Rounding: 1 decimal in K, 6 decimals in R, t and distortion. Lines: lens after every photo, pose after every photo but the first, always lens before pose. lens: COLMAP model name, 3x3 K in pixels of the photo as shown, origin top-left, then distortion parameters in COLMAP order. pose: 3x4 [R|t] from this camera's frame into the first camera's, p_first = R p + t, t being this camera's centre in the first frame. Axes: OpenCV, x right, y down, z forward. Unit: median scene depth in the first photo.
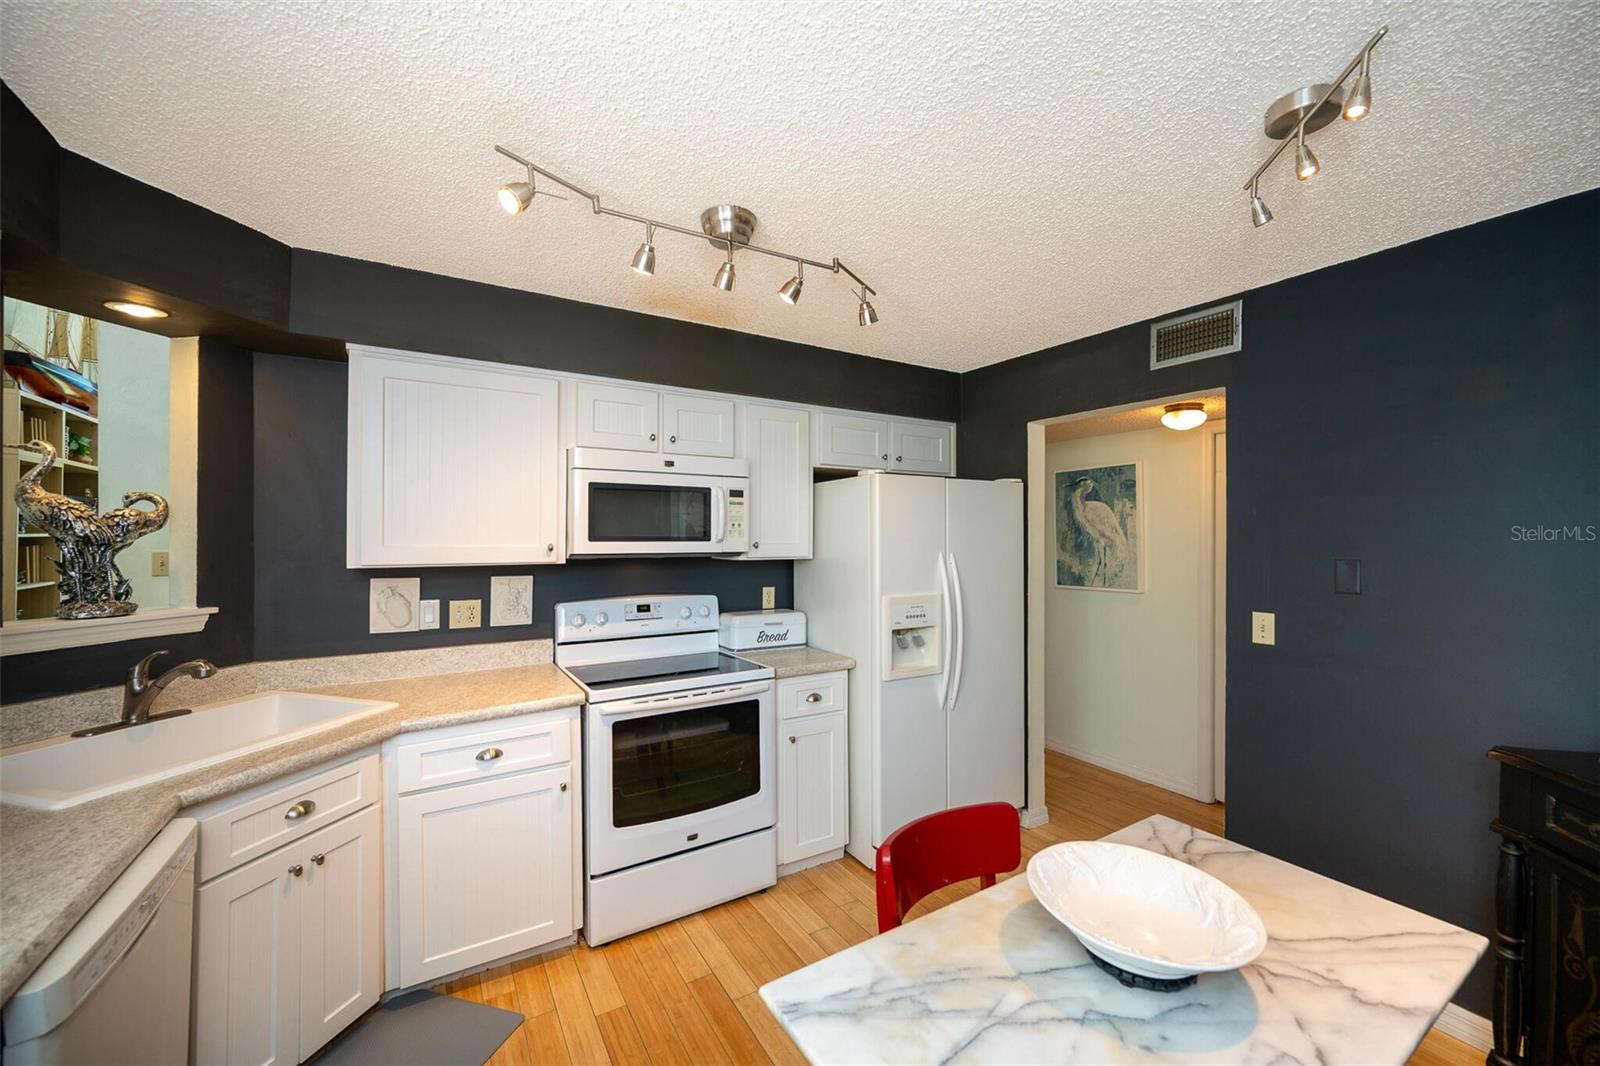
lens RADIAL K [[625.6, 0, 795.6], [0, 625.6, 528.3], [0, 0, 1]] dist [-0.000872, 0.000394]
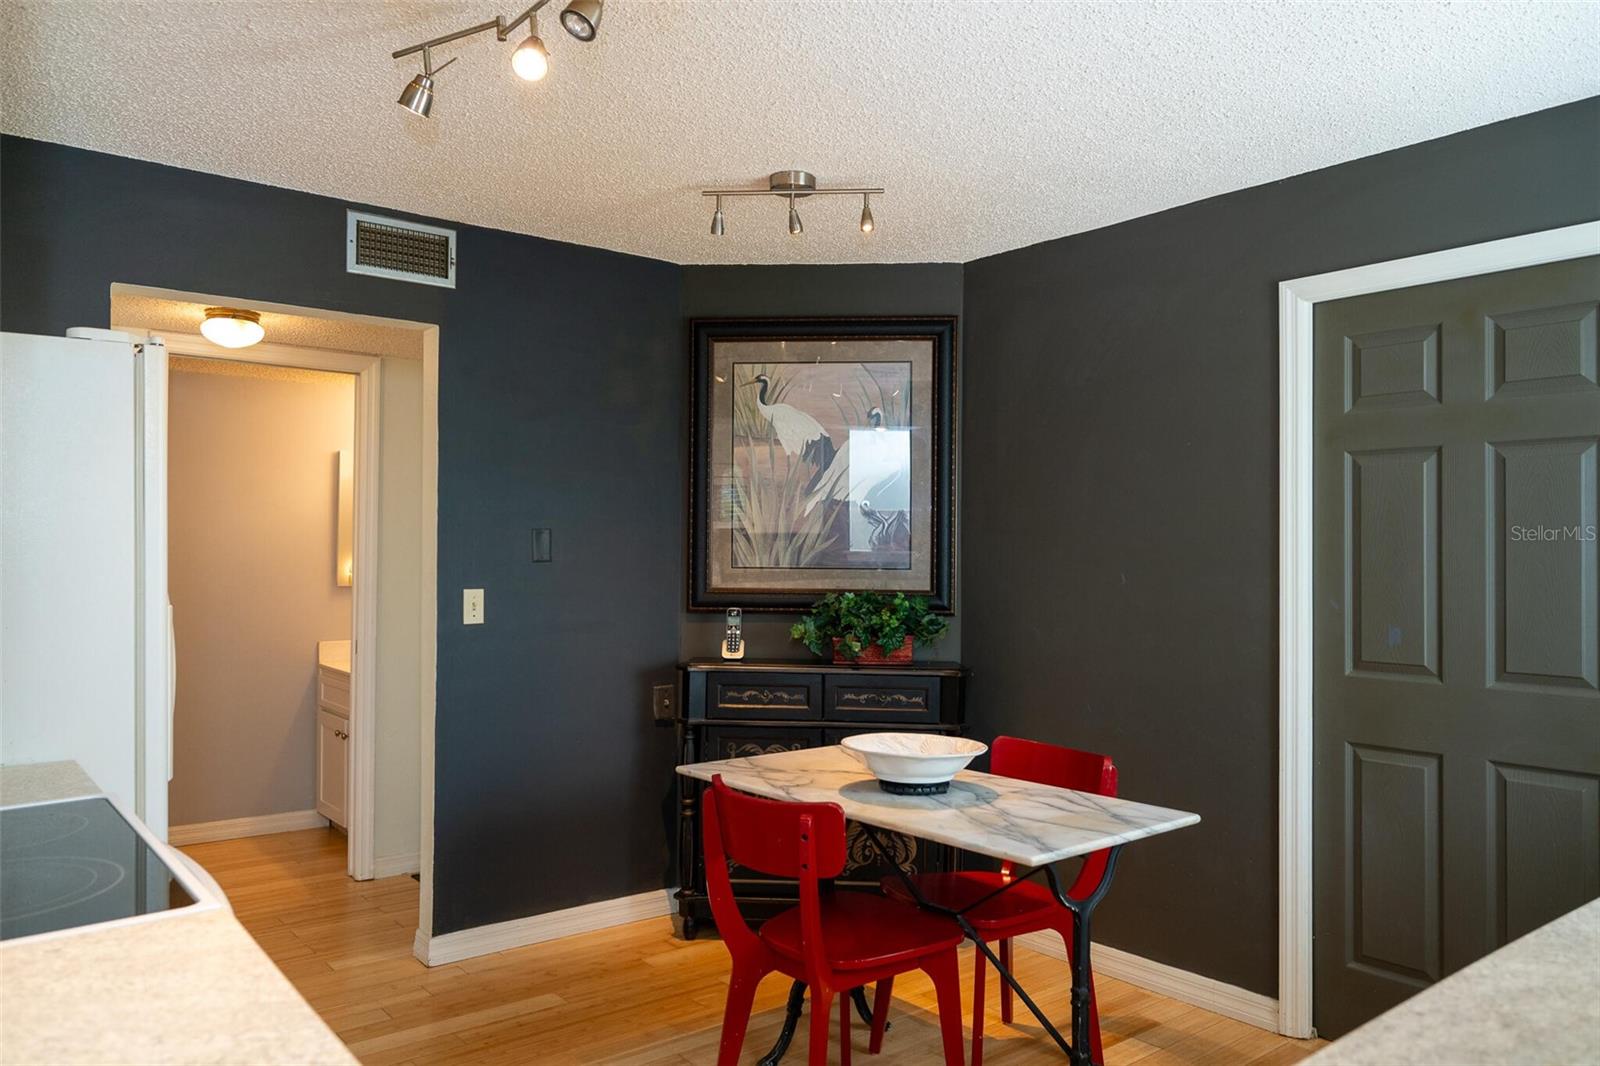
lens RADIAL K [[1129.5, 0, 799.6], [0, 1129.5, 540.0], [0, 0, 1]] dist [-0.010489, -0.006034]
pose [[-0.129357, 0.004778, 0.991587, -0.886886], [-0.011243, 0.999917, -0.006285, 0.067098], [-0.991534, -0.011961, -0.129293, 0.721806]]
